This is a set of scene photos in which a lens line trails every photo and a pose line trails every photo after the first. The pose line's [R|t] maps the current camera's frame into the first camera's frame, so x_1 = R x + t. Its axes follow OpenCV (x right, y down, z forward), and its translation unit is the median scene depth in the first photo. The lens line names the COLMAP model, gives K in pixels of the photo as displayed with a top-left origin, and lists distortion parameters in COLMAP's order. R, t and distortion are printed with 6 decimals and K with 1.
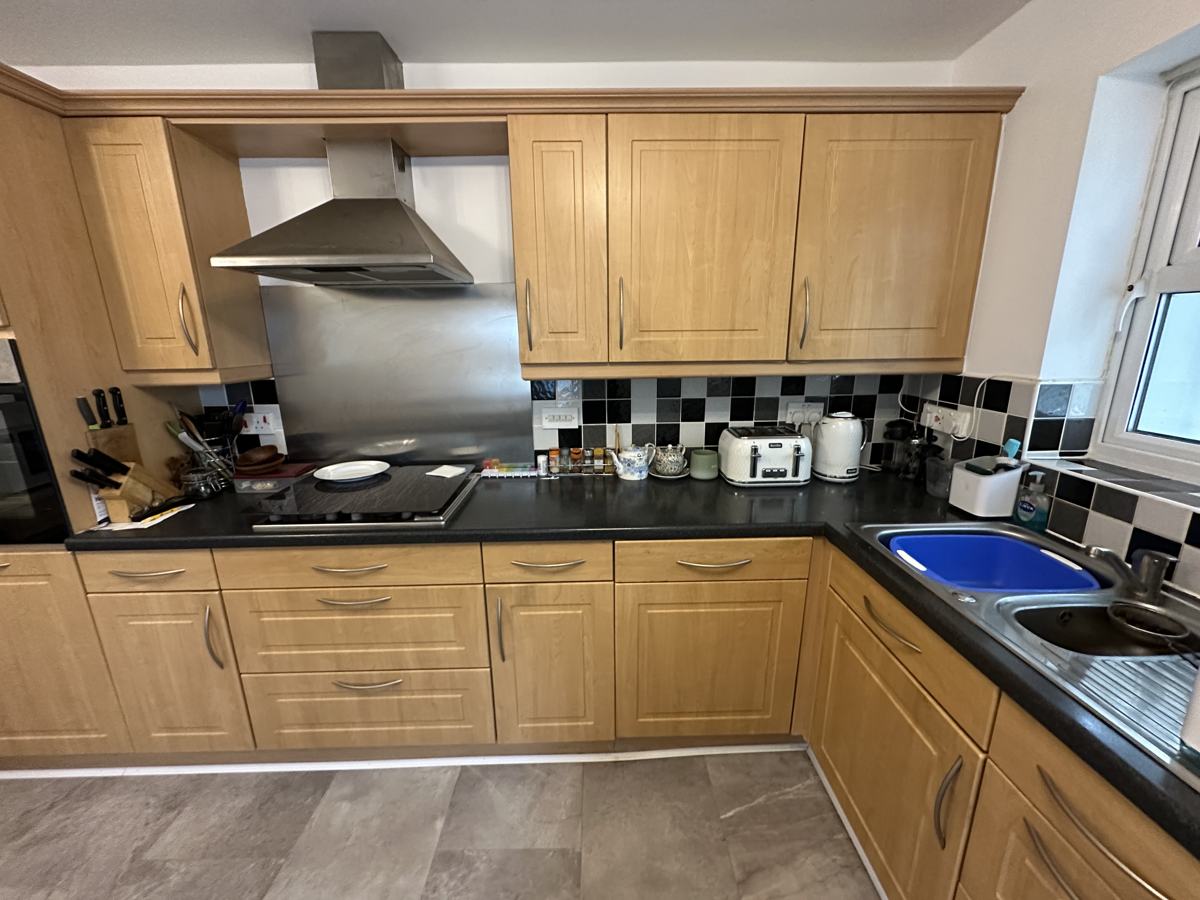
lens RADIAL K [[481.4, 0, 603.0], [0, 481.4, 451.6], [0, 0, 1]] dist [-0.002887, -0.000166]
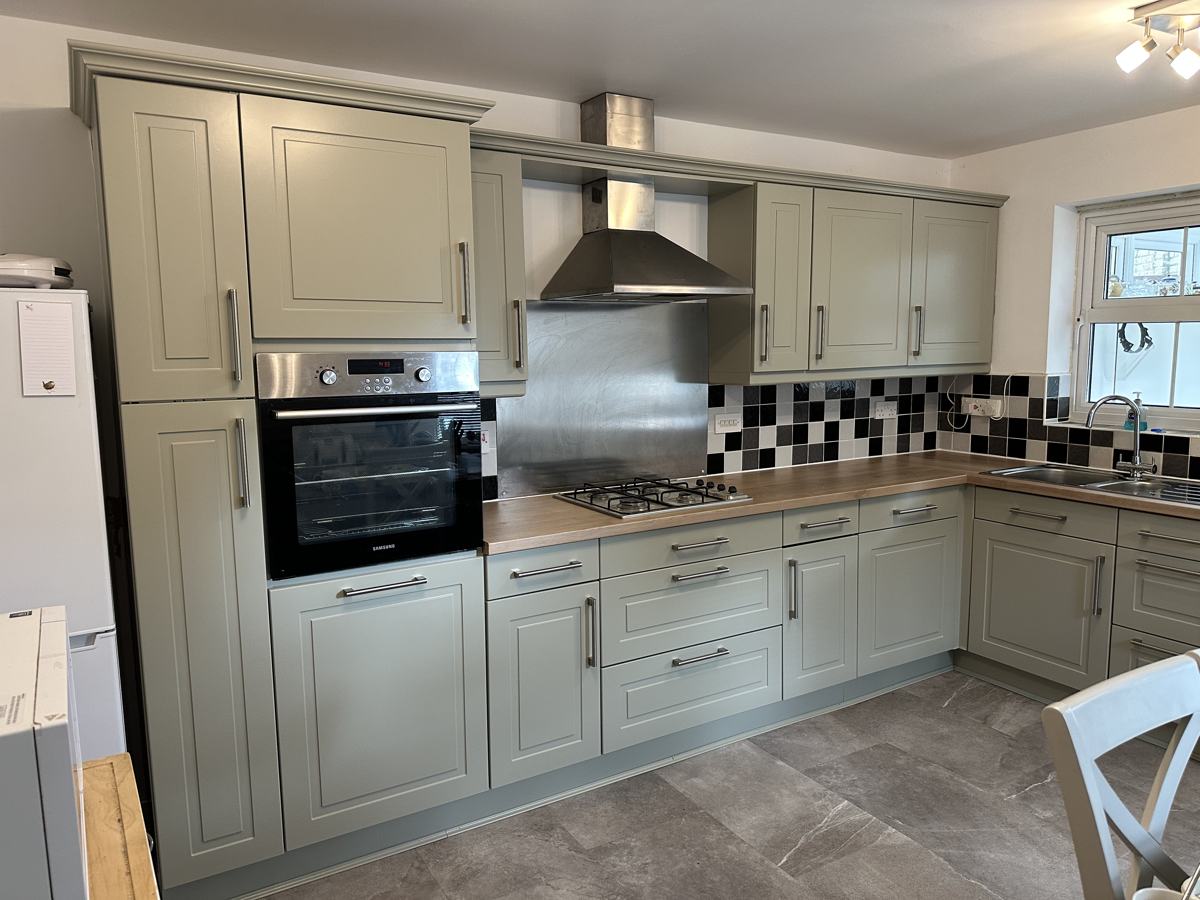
lens RADIAL K [[869.8, 0, 600.0], [0, 869.8, 450.7], [0, 0, 1]] dist [0.004329, 0.000341]
pose [[0.864119, -0.060962, 0.499582, -1.476316], [0.121130, 0.988650, -0.088875, 0.145418], [-0.488494, 0.137313, 0.861695, -0.594280]]
